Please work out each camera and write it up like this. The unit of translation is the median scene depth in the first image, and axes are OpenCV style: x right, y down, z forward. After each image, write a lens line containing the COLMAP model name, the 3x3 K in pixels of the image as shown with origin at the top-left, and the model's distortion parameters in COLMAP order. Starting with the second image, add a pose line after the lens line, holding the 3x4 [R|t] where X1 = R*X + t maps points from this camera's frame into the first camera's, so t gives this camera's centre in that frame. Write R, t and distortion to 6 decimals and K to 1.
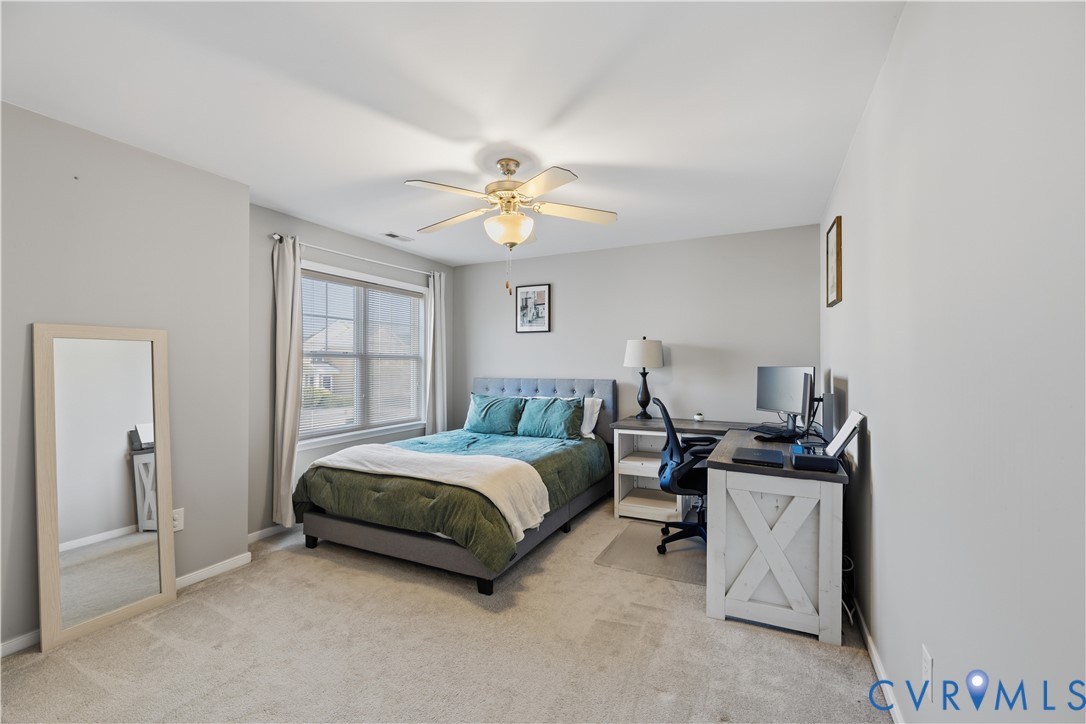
lens RADIAL K [[464.2, 0, 542.2], [0, 464.2, 359.9], [0, 0, 1]] dist [0.000127, 0.001683]
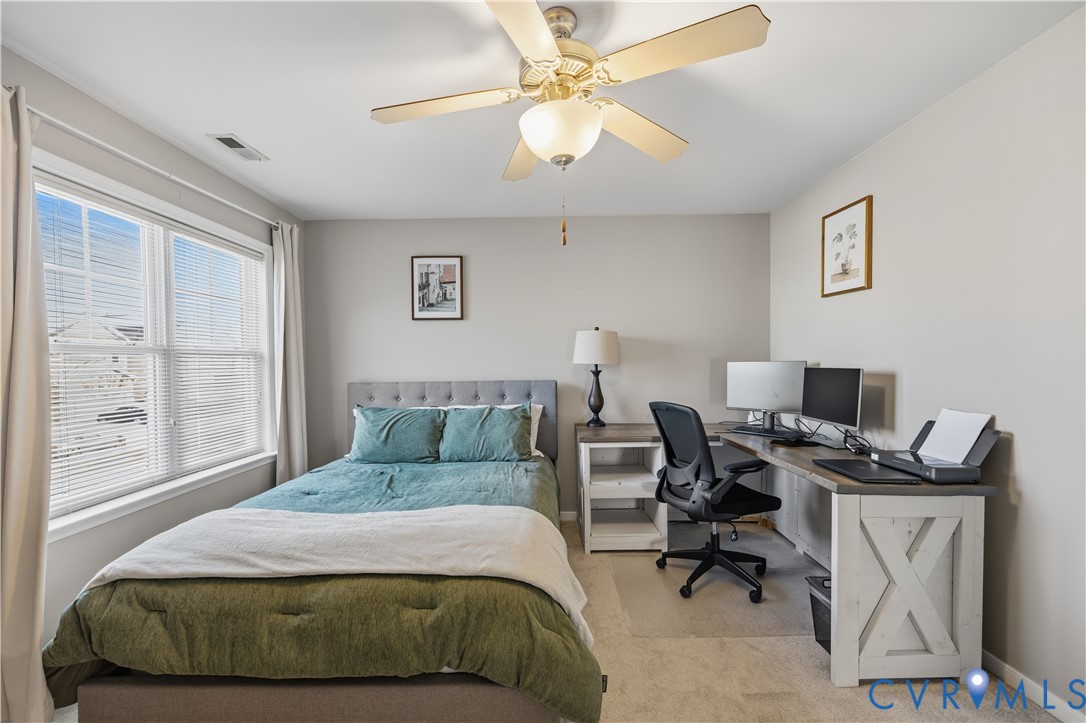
lens RADIAL K [[464.2, 0, 545.2], [0, 464.2, 370.8], [0, 0, 1]] dist [0.000127, 0.001683]
pose [[0.899921, -0.019077, 0.435636, -0.227277], [0.007843, 0.999589, 0.027571, 0.003830], [-0.435983, -0.021395, 0.899701, 0.300509]]
